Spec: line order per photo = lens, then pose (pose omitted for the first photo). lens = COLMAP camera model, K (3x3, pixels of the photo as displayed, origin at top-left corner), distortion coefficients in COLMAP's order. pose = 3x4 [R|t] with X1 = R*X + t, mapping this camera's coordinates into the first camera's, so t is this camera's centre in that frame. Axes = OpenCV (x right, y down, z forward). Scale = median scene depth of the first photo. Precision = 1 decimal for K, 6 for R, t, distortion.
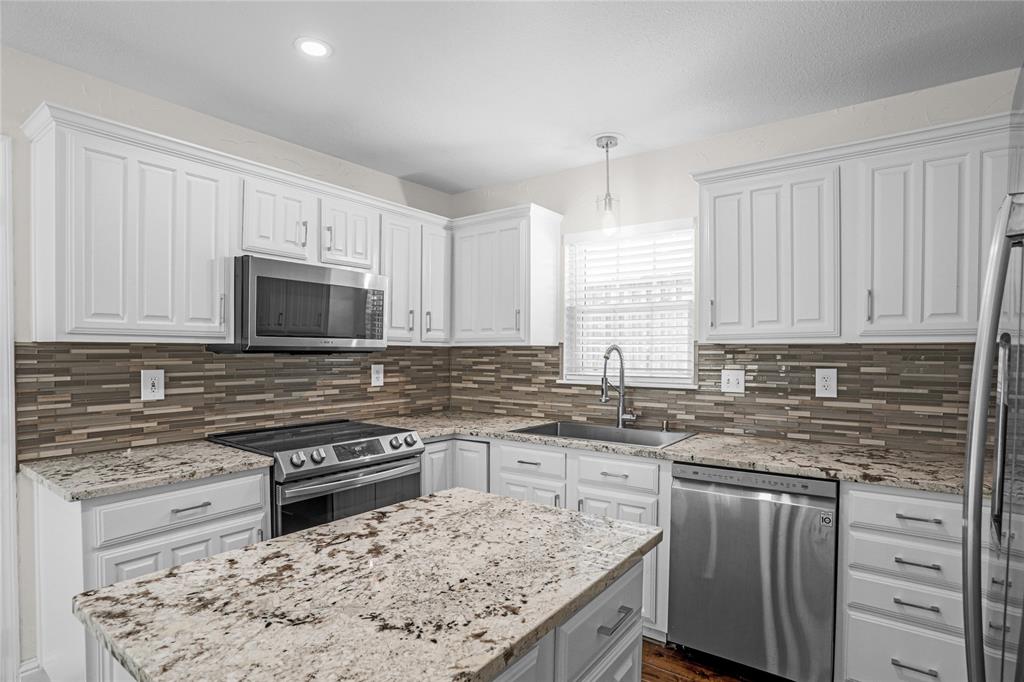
lens RADIAL K [[519.8, 0, 514.9], [0, 519.8, 358.5], [0, 0, 1]] dist [-0.080626, 0.040379]
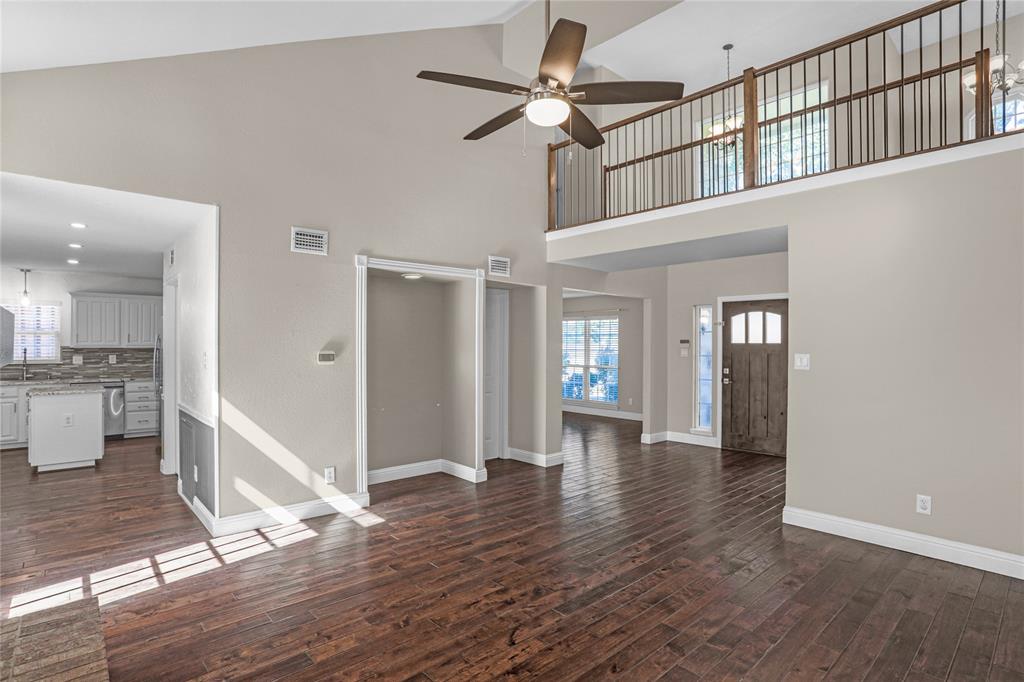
lens RADIAL K [[522.1, 0, 512.1], [0, 522.1, 346.6], [0, 0, 1]] dist [-0.084834, 0.039762]
pose [[0.205466, -0.006420, 0.978643, -2.044192], [0.005875, 0.999969, 0.005326, -0.036045], [-0.978647, 0.004655, 0.205497, -2.209692]]
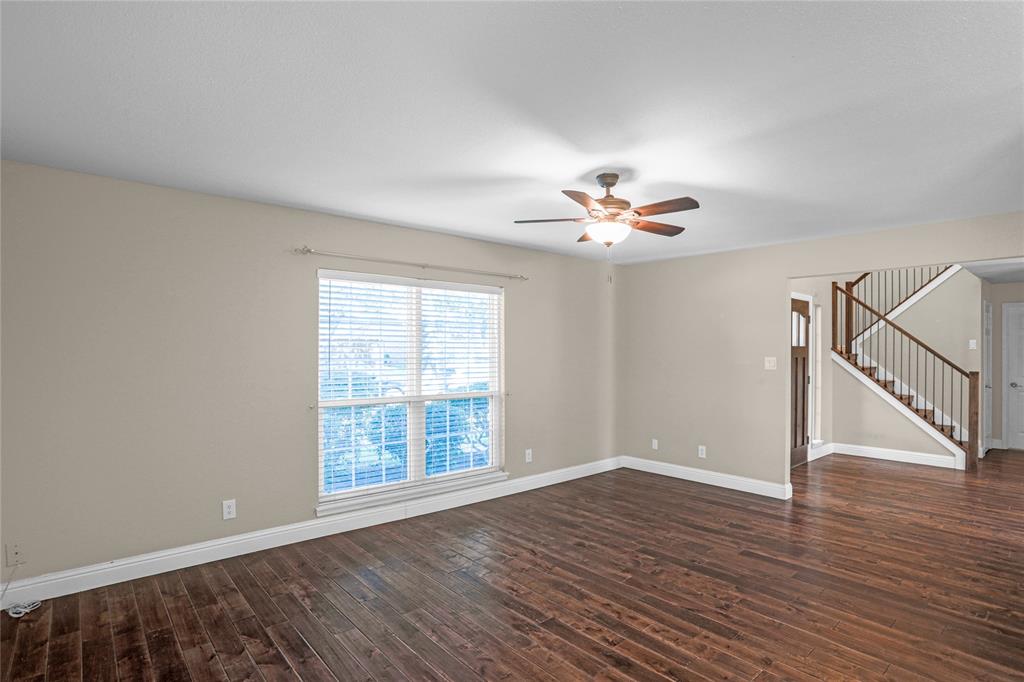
lens RADIAL K [[514.7, 0, 518.0], [0, 514.7, 348.0], [0, 0, 1]] dist [-0.076149, 0.036172]
pose [[-0.976790, -0.008041, 0.214050, 1.793344], [-0.006026, 0.999931, 0.010065, -0.039078], [-0.214116, 0.008542, -0.976771, -0.212967]]
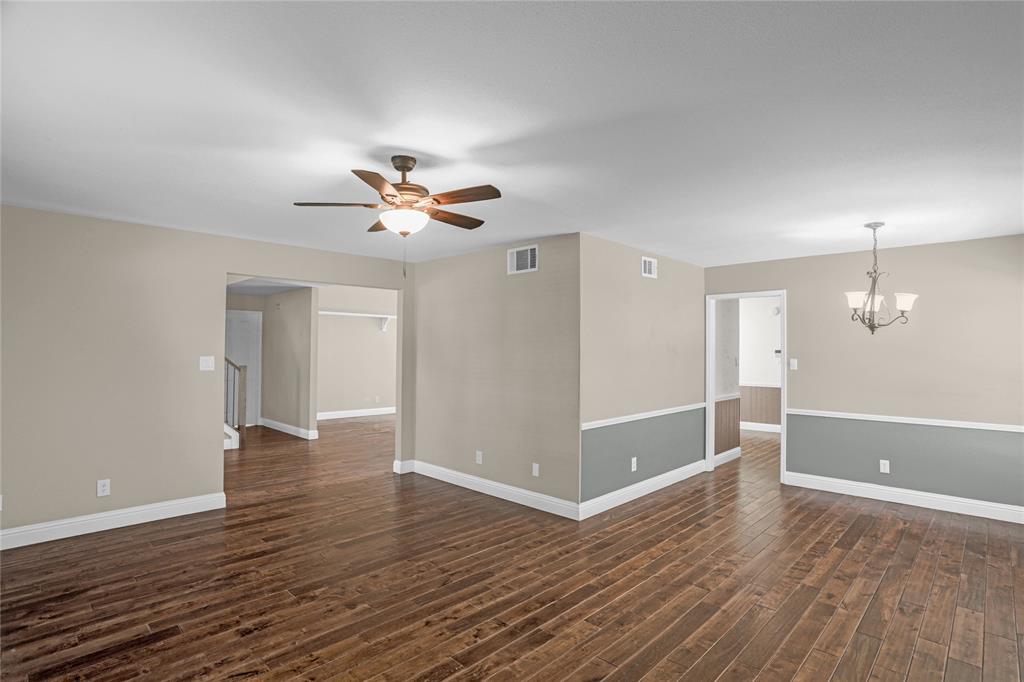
lens RADIAL K [[514.7, 0, 518.0], [0, 514.7, 348.0], [0, 0, 1]] dist [-0.076149, 0.036172]
pose [[-0.133921, -0.009910, -0.990942, 2.859143], [-0.018867, 0.999794, -0.007449, -0.024958], [0.990812, 0.017699, -0.134081, -1.036008]]
